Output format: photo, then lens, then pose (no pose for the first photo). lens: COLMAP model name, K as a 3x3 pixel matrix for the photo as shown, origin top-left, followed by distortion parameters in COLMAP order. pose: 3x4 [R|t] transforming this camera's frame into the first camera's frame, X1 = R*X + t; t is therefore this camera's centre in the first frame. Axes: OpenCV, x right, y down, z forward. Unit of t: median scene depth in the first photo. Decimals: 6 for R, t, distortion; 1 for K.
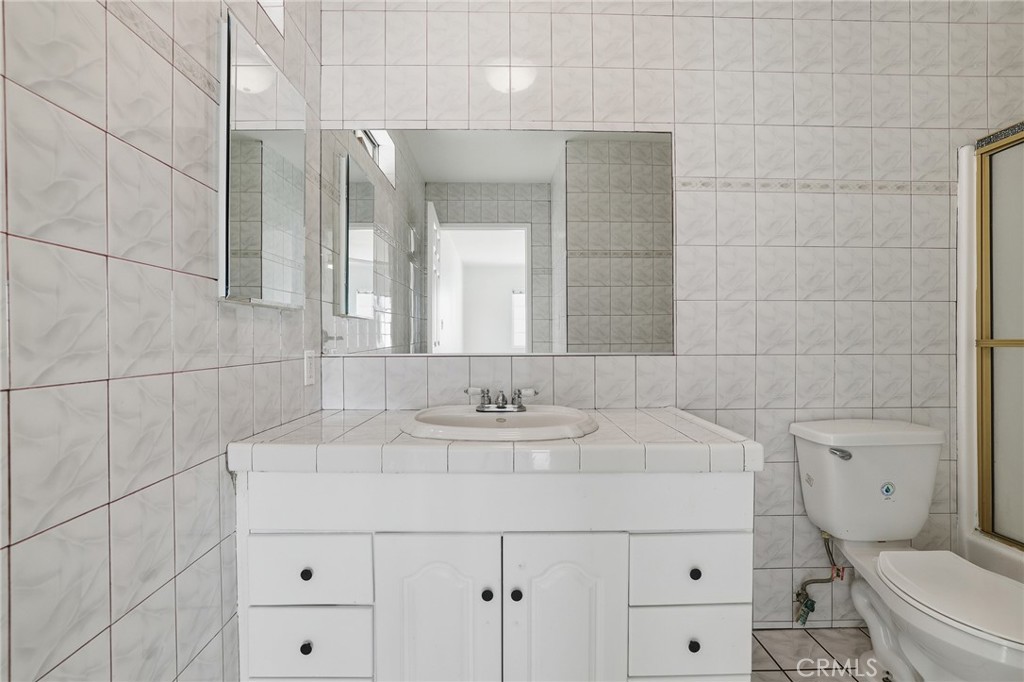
lens RADIAL K [[451.8, 0, 516.2], [0, 451.8, 341.8], [0, 0, 1]] dist [-0.027423, 0.007357]
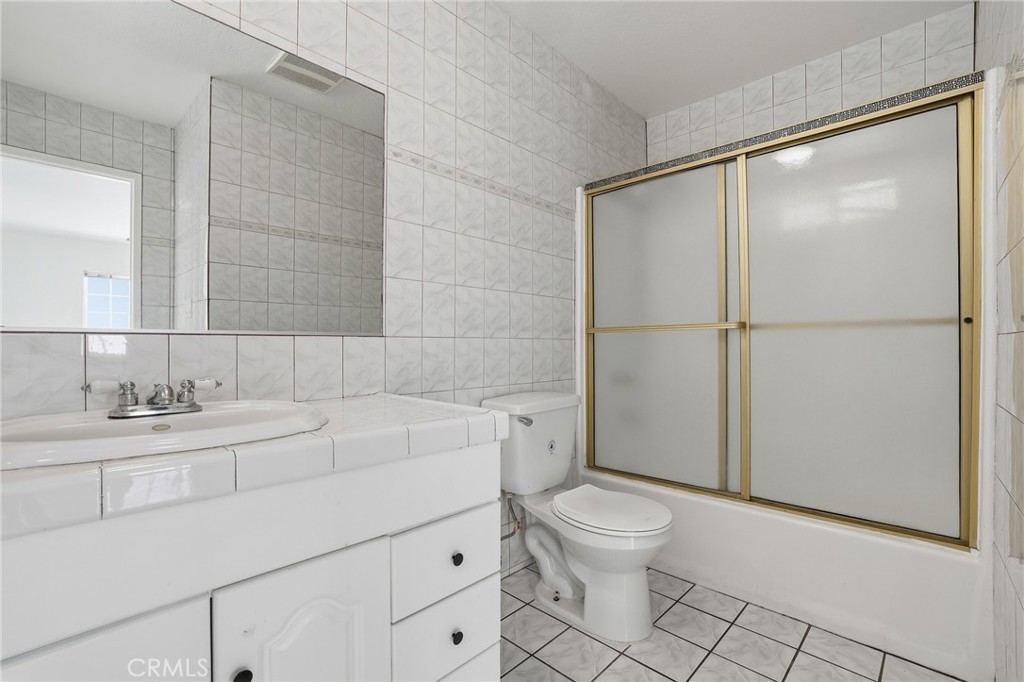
lens RADIAL K [[451.8, 0, 507.9], [0, 451.8, 343.0], [0, 0, 1]] dist [-0.027423, 0.007357]
pose [[0.720575, 0.003261, 0.693369, -0.104899], [0.000405, 0.999987, -0.005124, 0.048084], [-0.693377, 0.003973, 0.720564, 0.160954]]
